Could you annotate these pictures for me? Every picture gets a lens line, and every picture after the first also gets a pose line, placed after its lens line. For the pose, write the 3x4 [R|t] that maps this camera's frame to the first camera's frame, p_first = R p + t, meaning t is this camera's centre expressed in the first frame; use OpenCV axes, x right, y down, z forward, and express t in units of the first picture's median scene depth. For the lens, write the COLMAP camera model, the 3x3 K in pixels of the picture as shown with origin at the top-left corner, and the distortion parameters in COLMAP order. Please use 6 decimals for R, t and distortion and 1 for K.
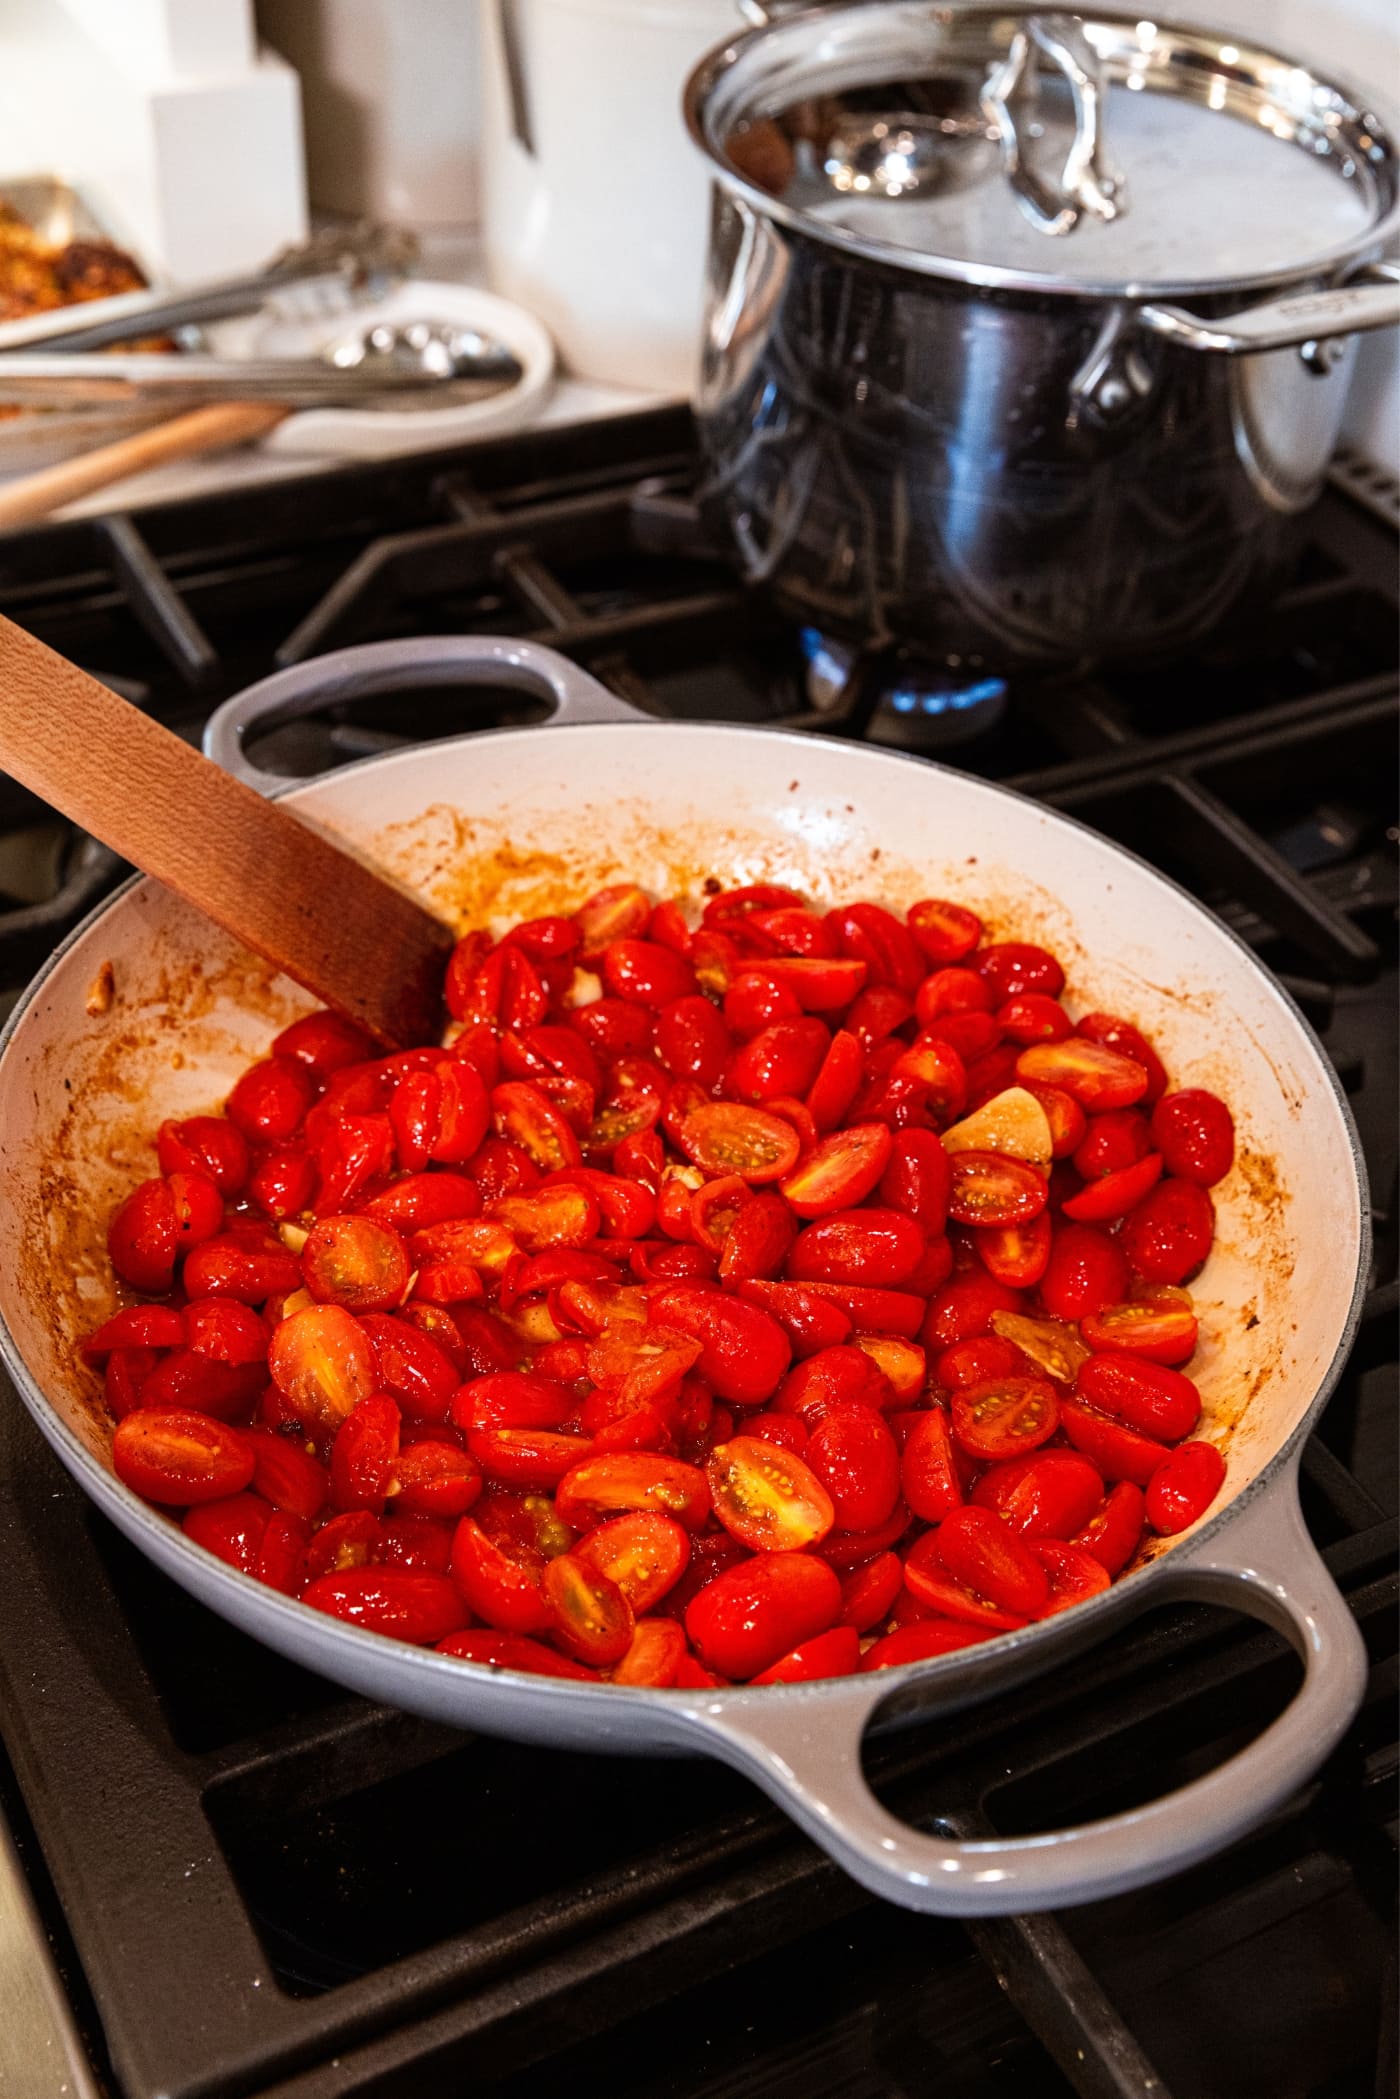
lens RADIAL K [[2388.9, 0, 700.0], [0, 2388.9, 1049.5], [0, 0, 1]] dist [0.005036, 0.006972]
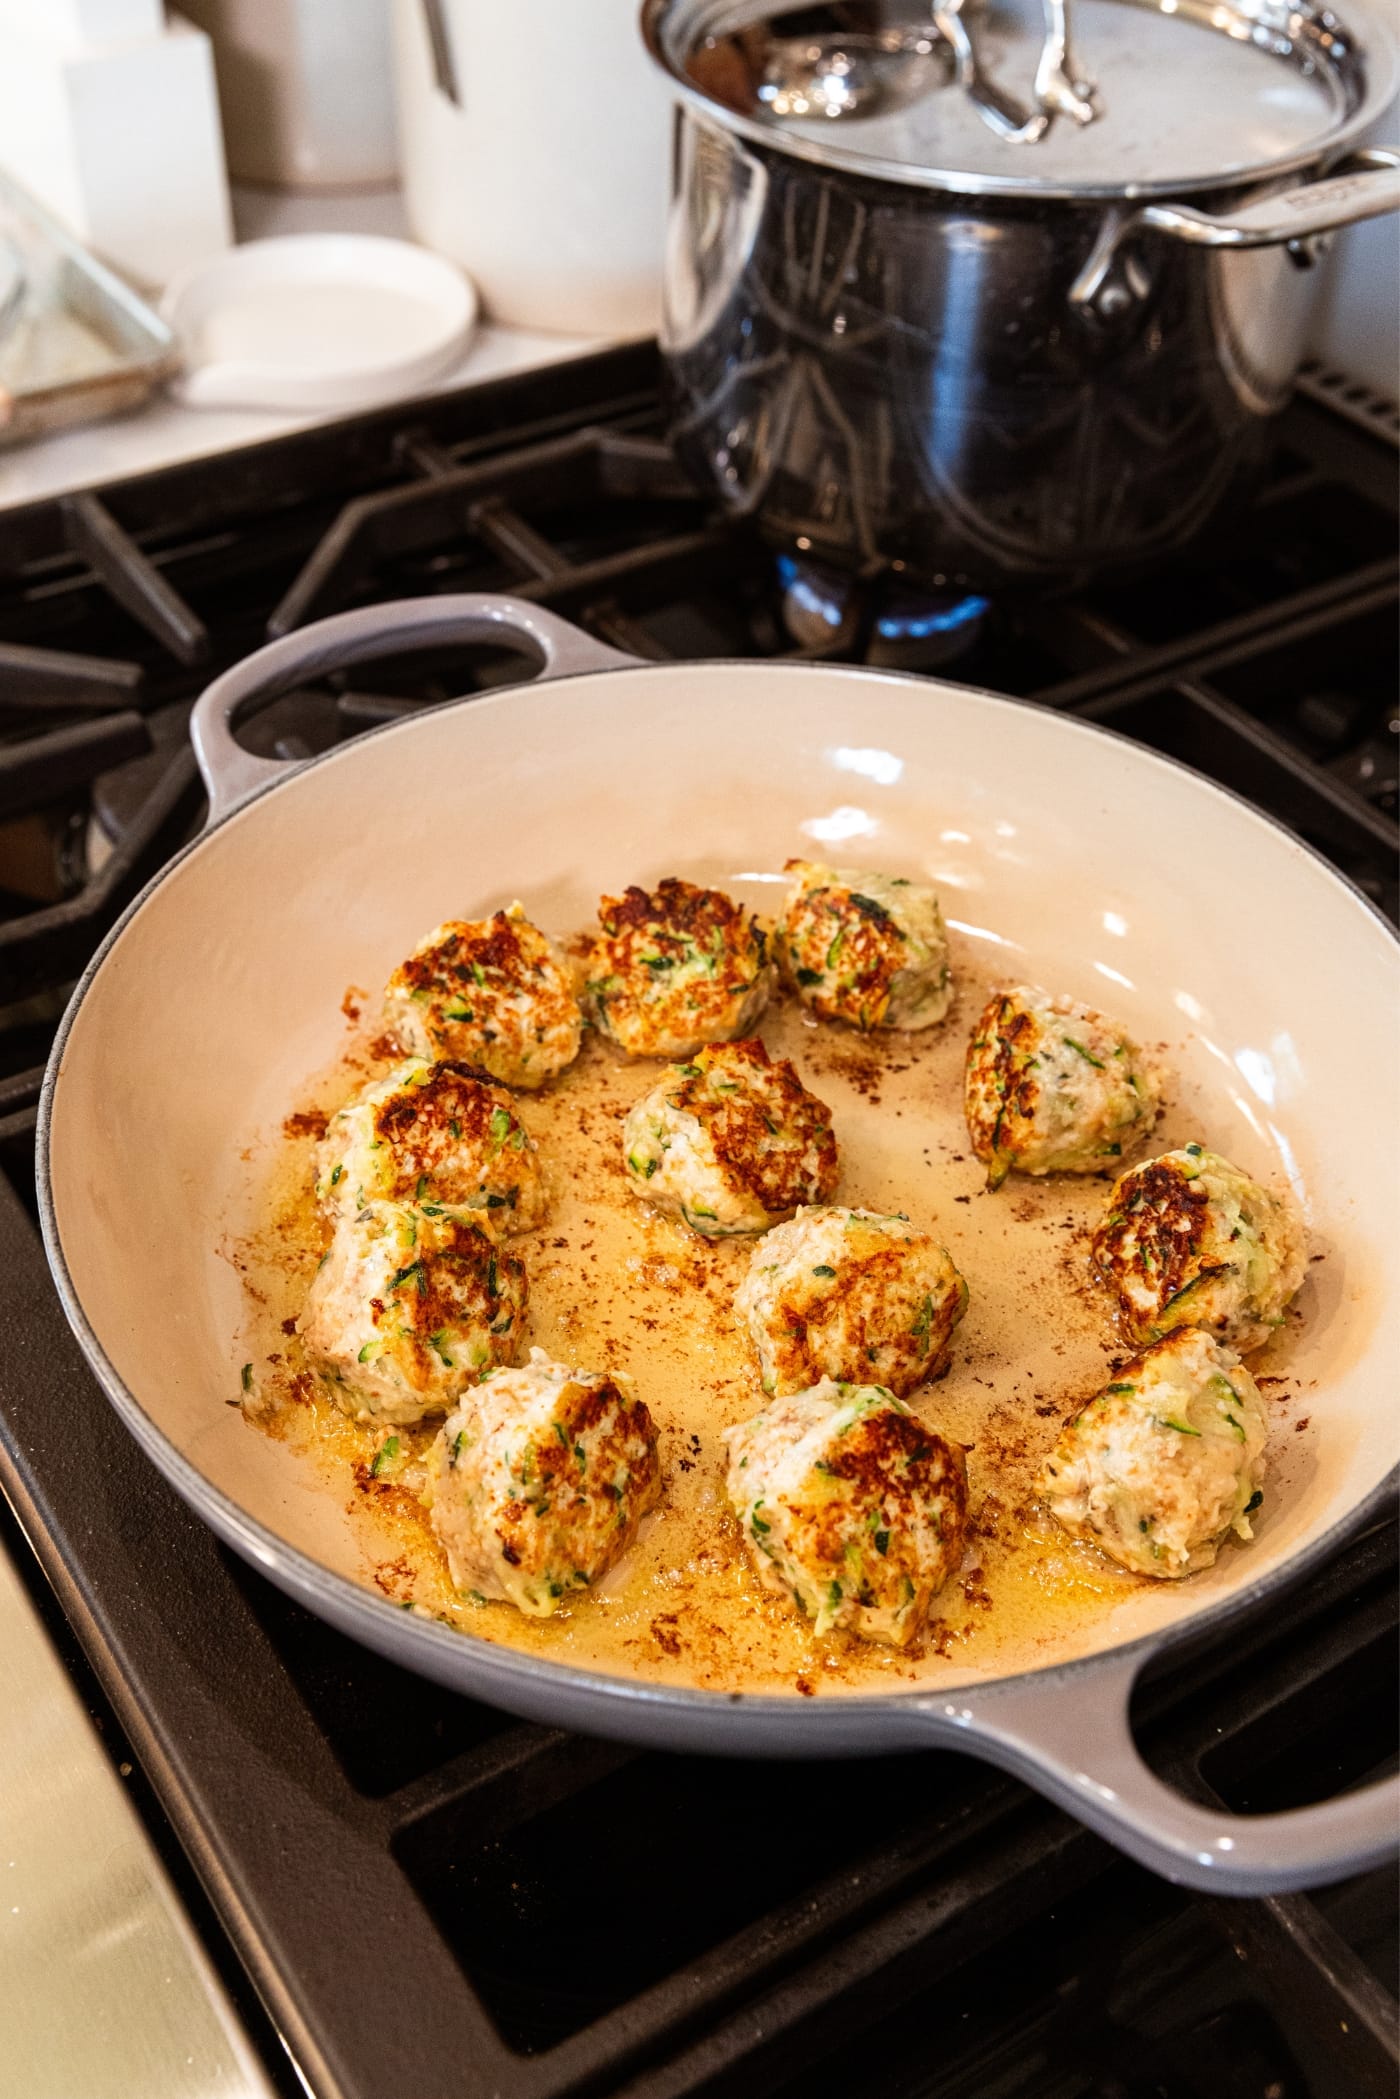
lens RADIAL K [[2239.1, 0, 678.3], [0, 2239.1, 1019.5], [0, 0, 1]] dist [0.005369, 0.004744]
pose [[0.995637, -0.080202, 0.047698, -0.073235], [0.079024, 0.996531, 0.026096, -0.016391], [-0.049626, -0.022212, 0.998521, 0.078805]]
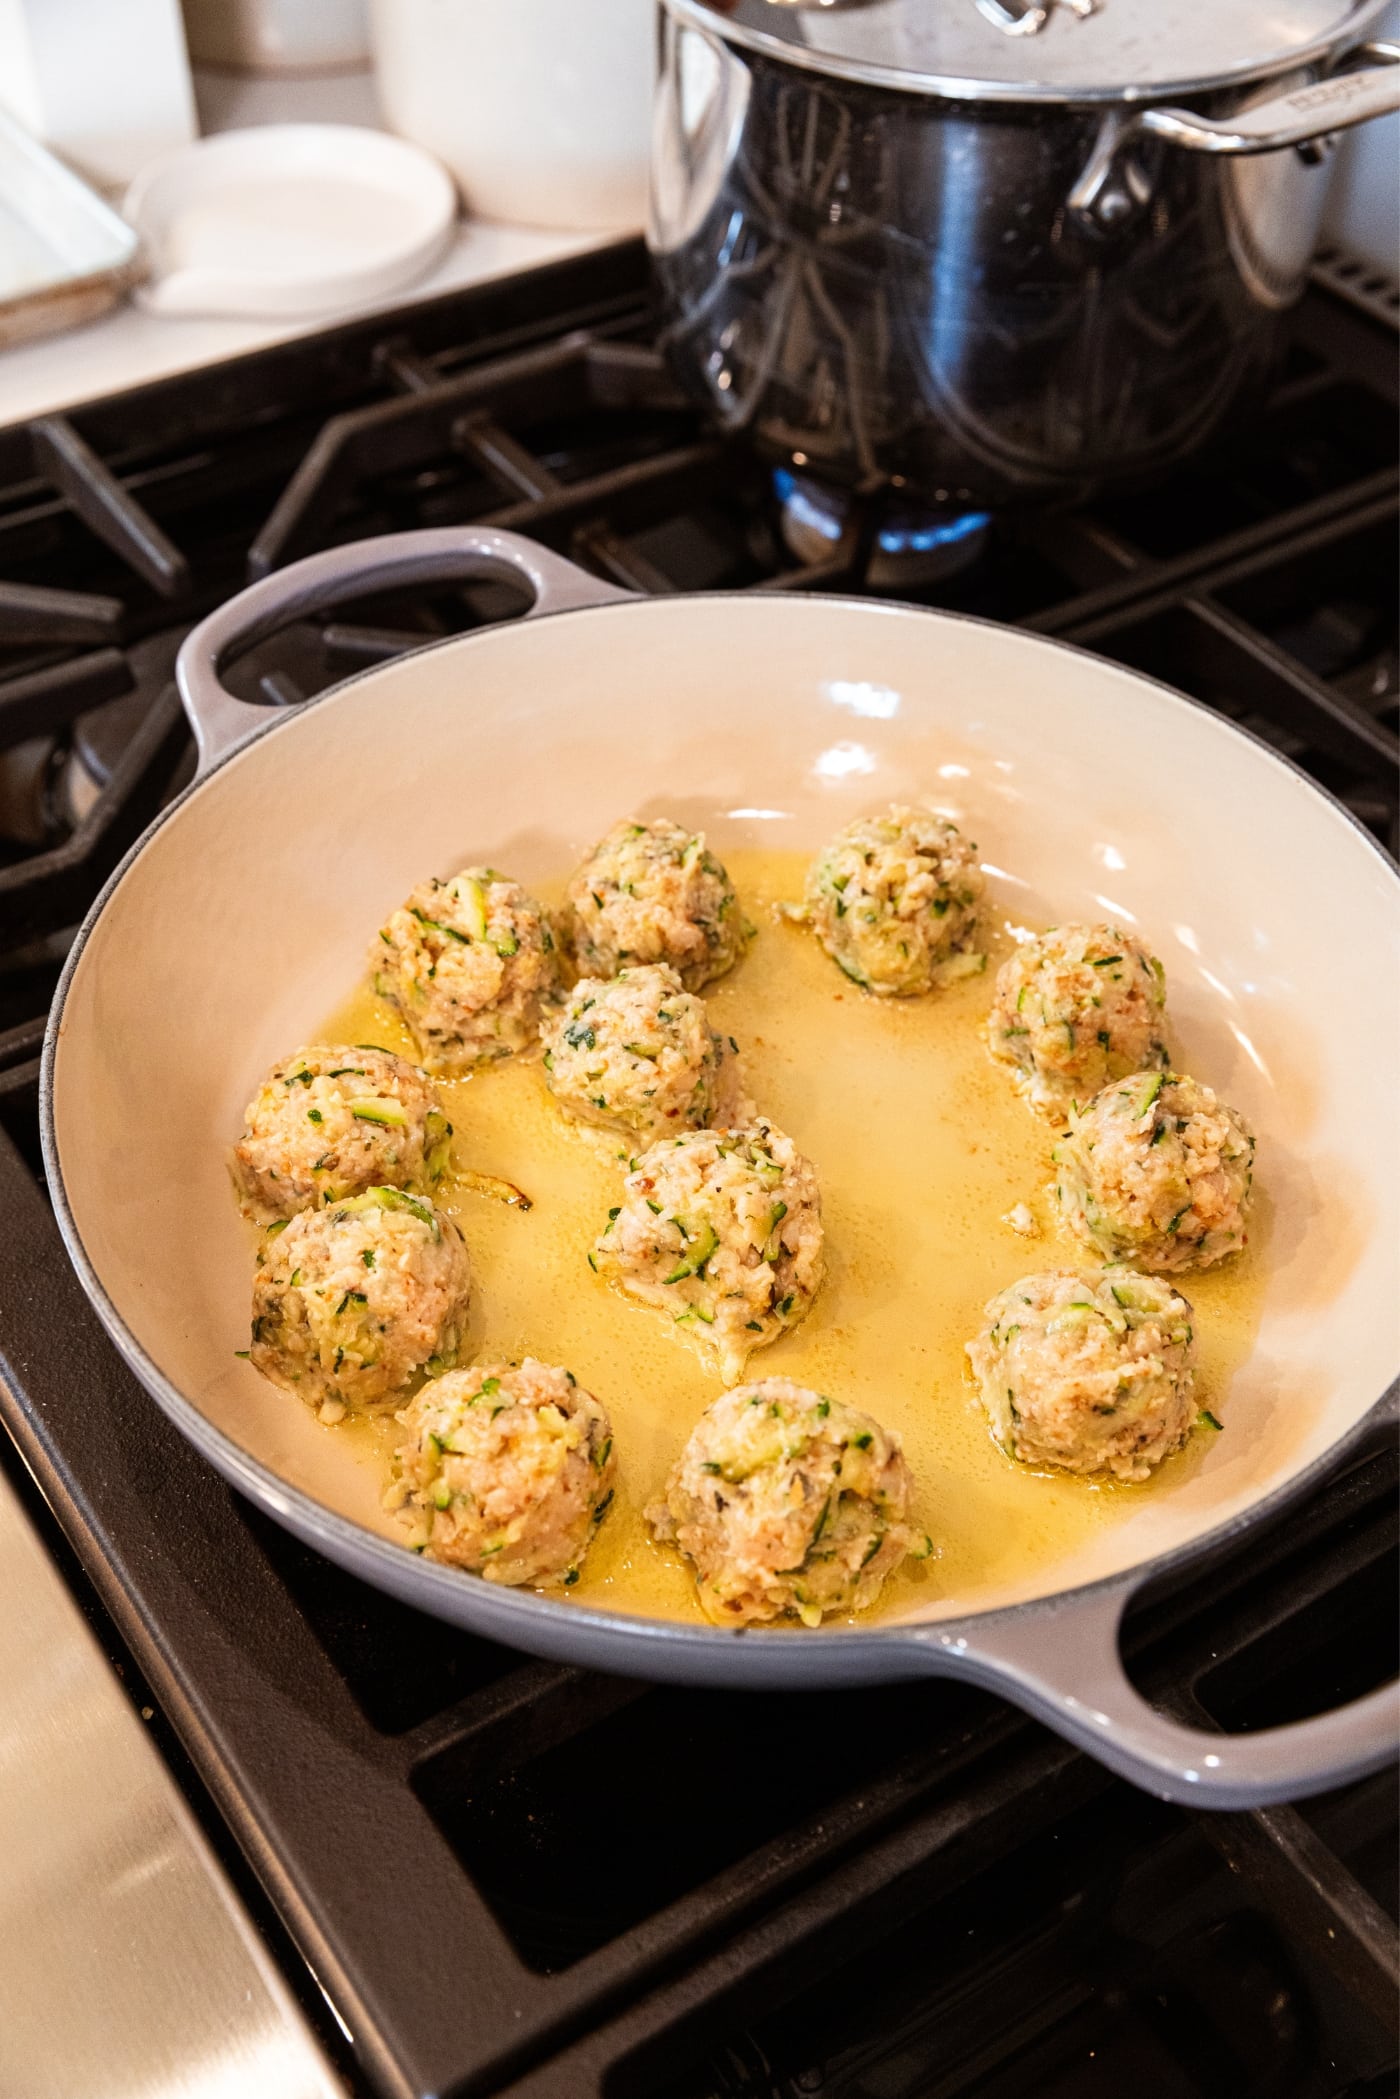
lens RADIAL K [[2388.9, 0, 700.0], [0, 2388.9, 1049.5], [0, 0, 1]] dist [0.005036, 0.006972]
pose [[0.993807, -0.100225, 0.047991, -0.070825], [0.096250, 0.992217, 0.079008, -0.030534], [-0.055537, -0.073899, 0.995718, 0.031746]]
